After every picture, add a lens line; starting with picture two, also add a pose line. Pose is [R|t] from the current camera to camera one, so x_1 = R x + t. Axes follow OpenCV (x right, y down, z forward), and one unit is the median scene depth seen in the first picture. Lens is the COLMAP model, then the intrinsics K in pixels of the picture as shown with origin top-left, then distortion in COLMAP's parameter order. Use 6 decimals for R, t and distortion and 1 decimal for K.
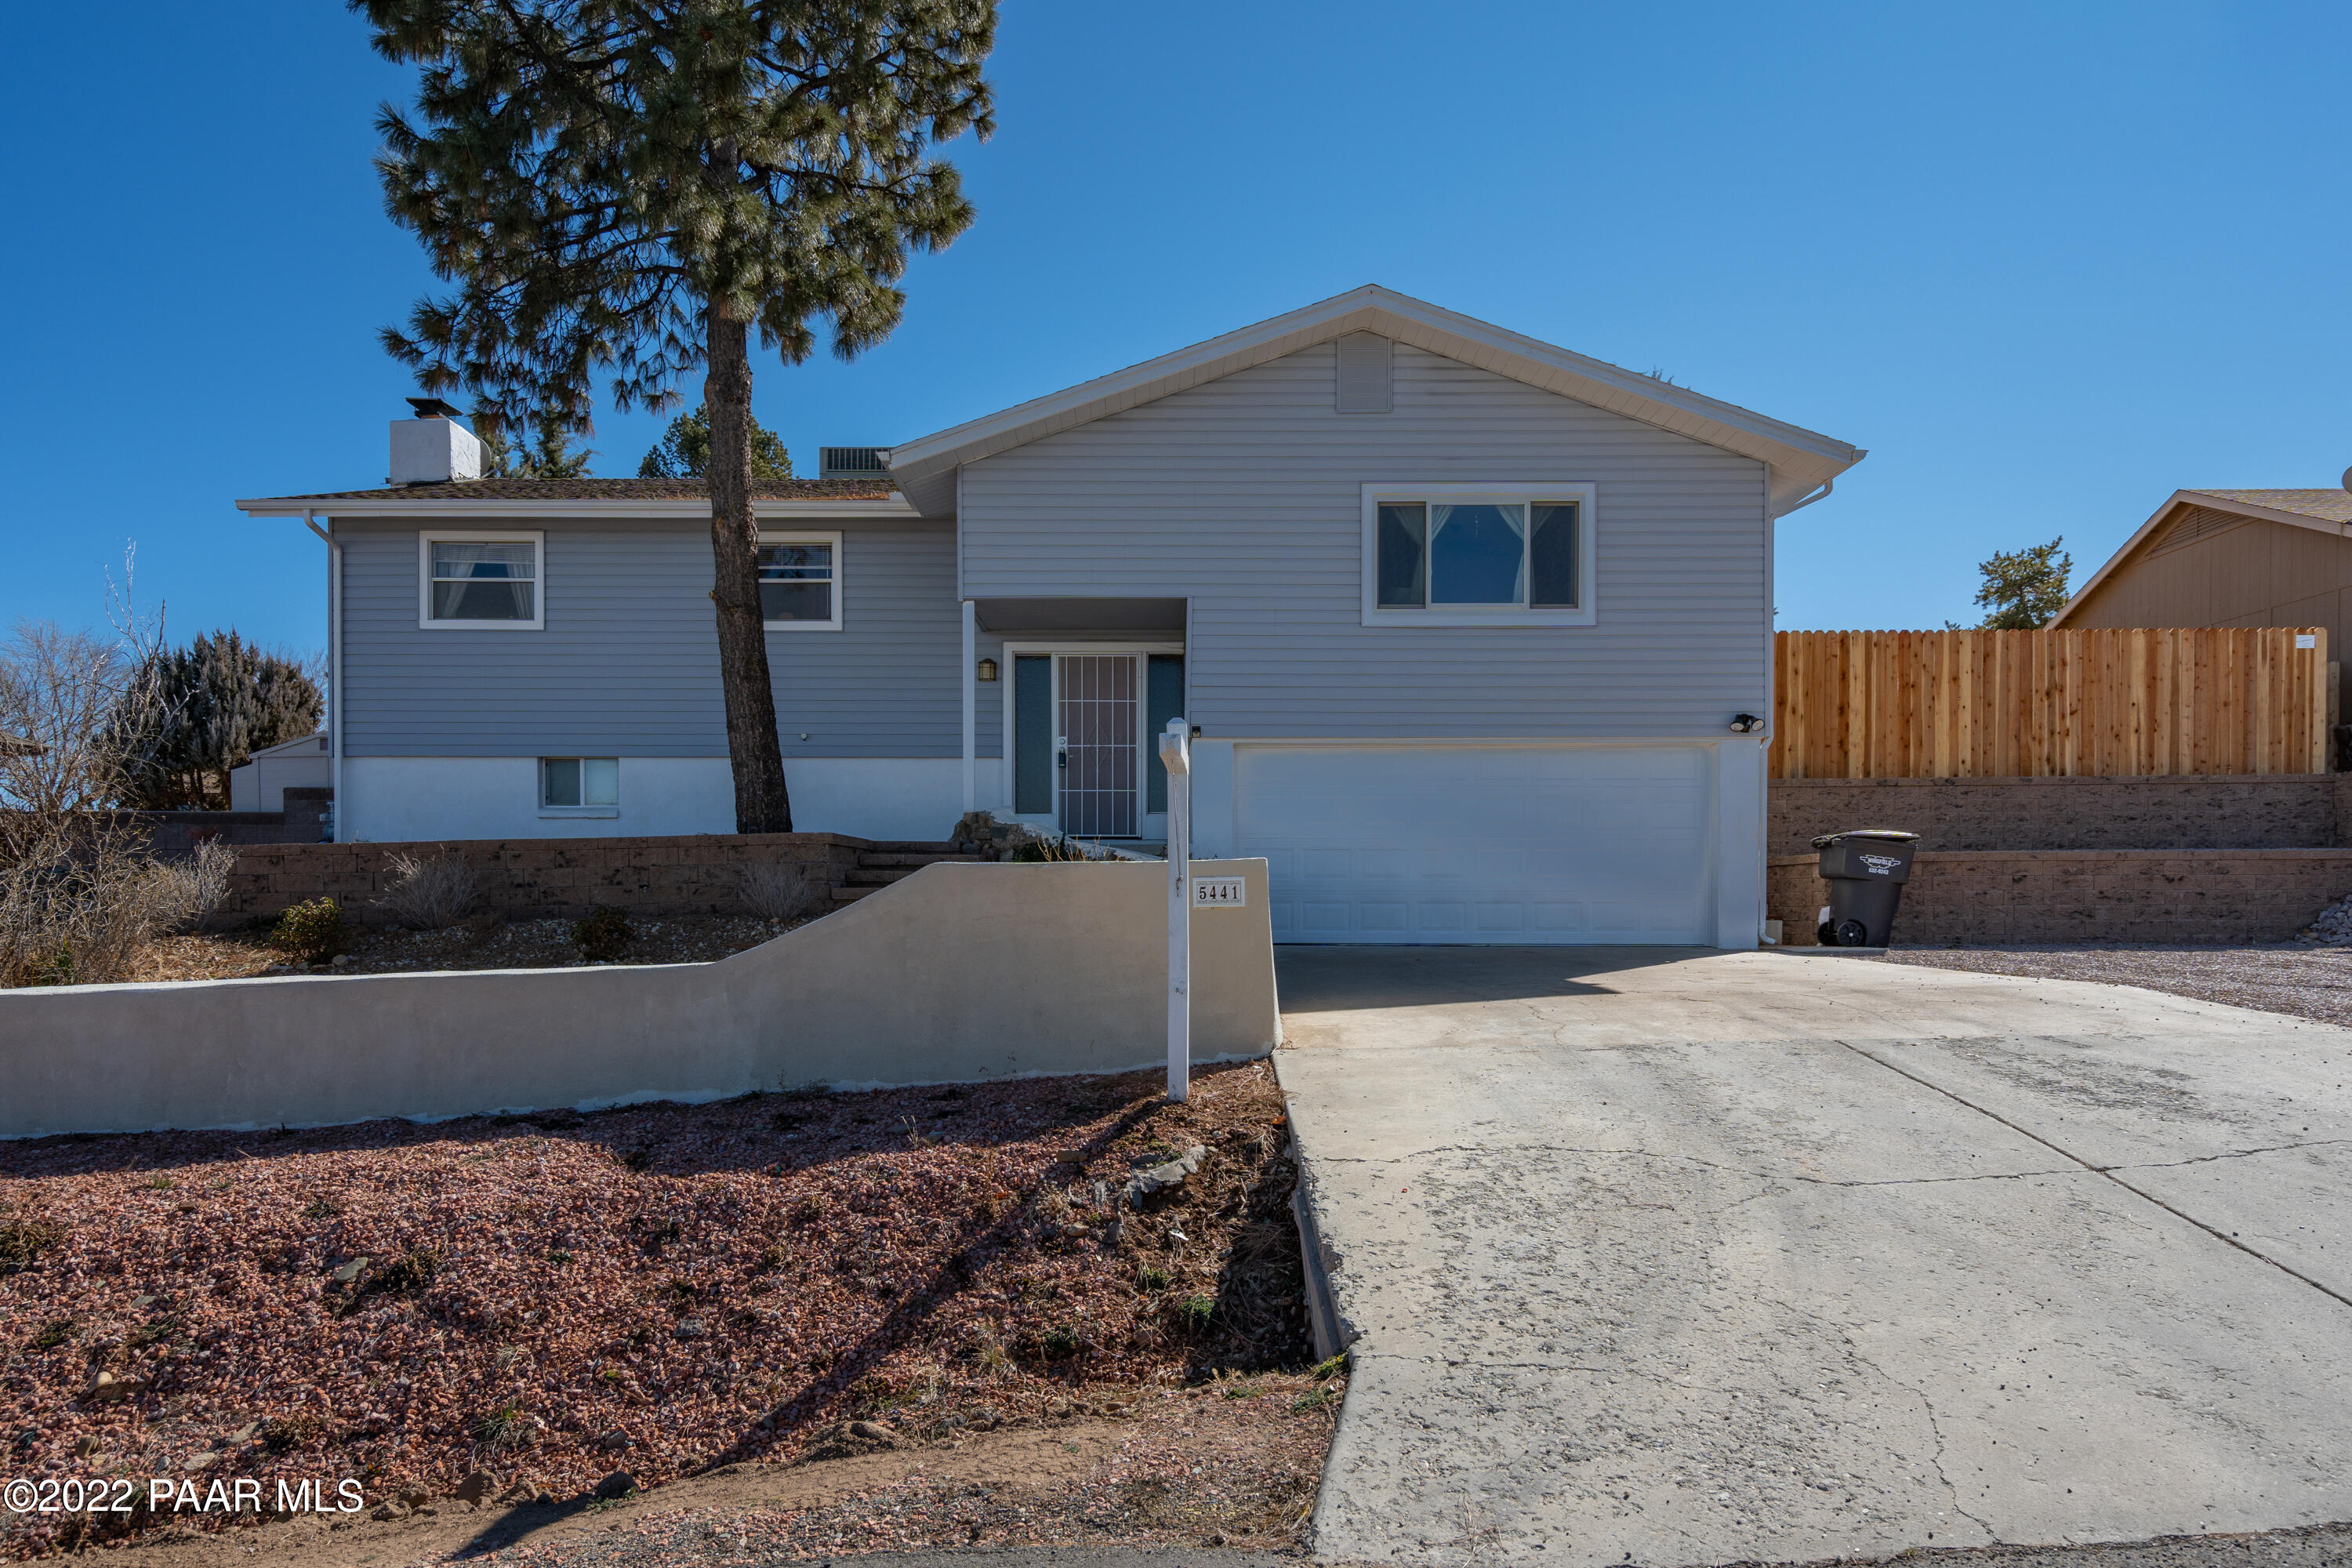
lens RADIAL K [[1441.8, 0, 1148.8], [0, 1441.8, 880.5], [0, 0, 1]] dist [0.016125, -0.002779]
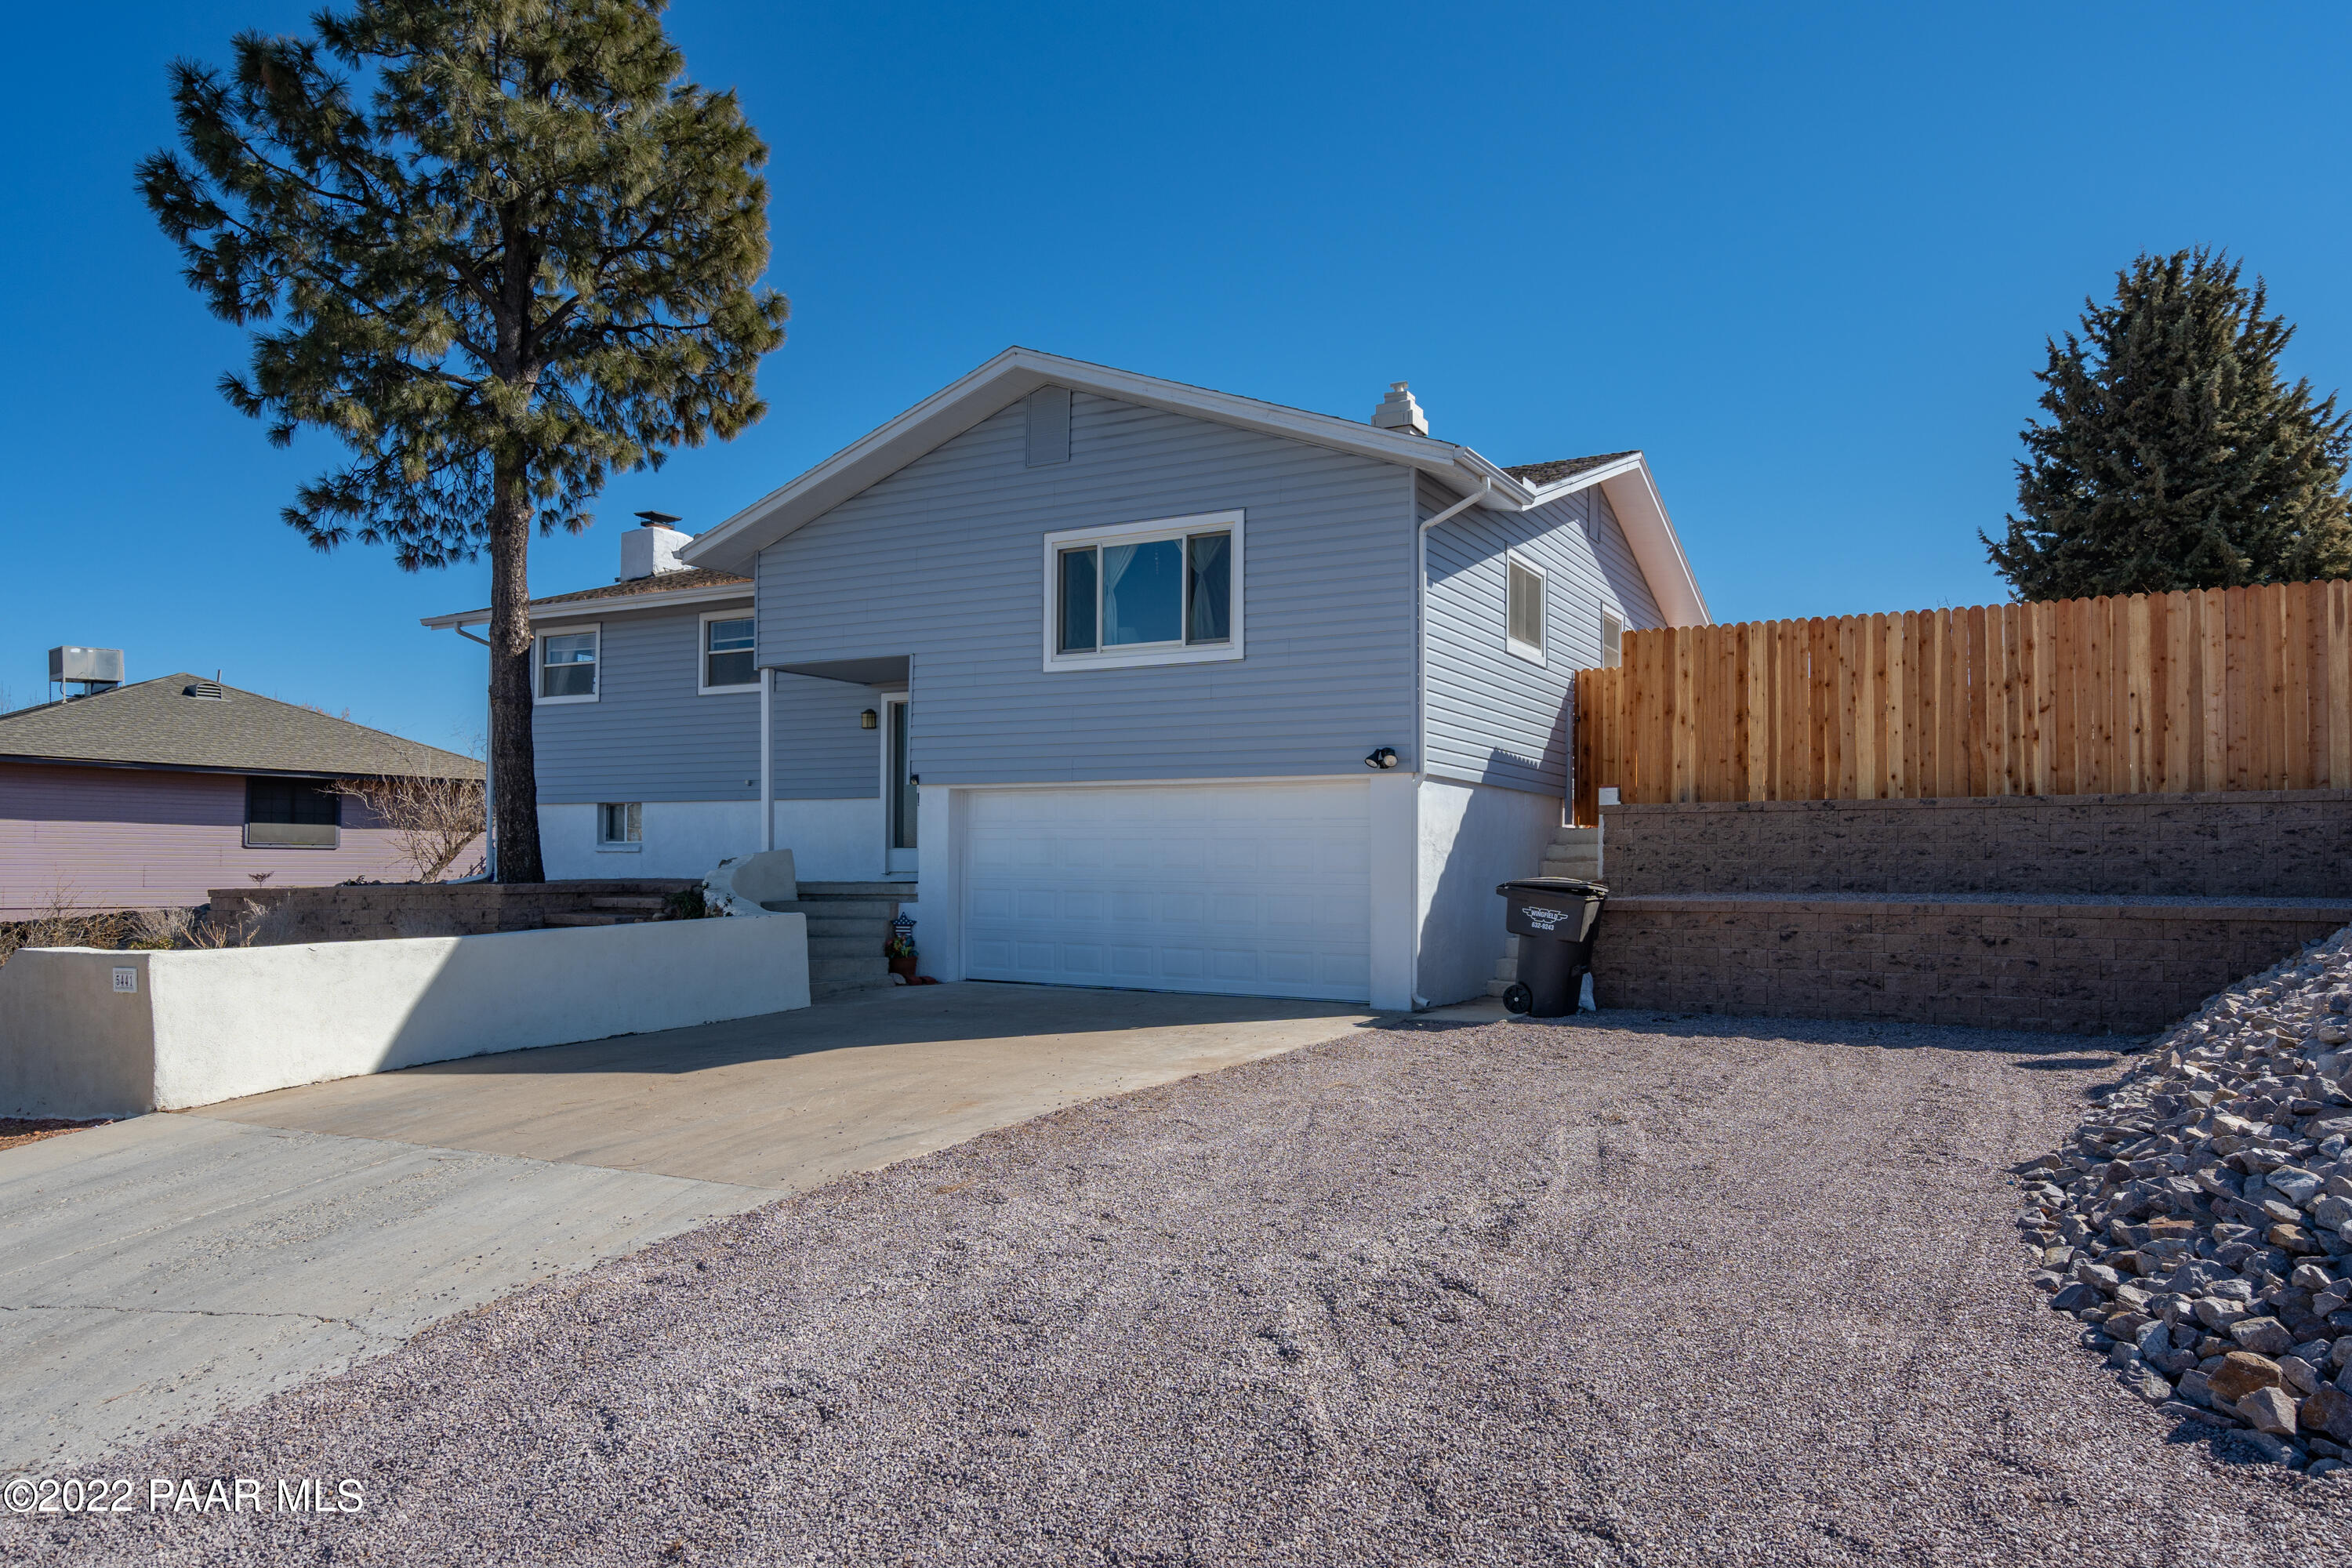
lens RADIAL K [[1425.3, 0, 1182.5], [0, 1425.3, 789.2], [0, 0, 1]] dist [0.013249, 0.001849]
pose [[0.895545, -0.022301, -0.444412, 0.588917], [0.001927, 0.998928, -0.046245, -0.041438], [0.444967, 0.040558, 0.894628, 0.130340]]
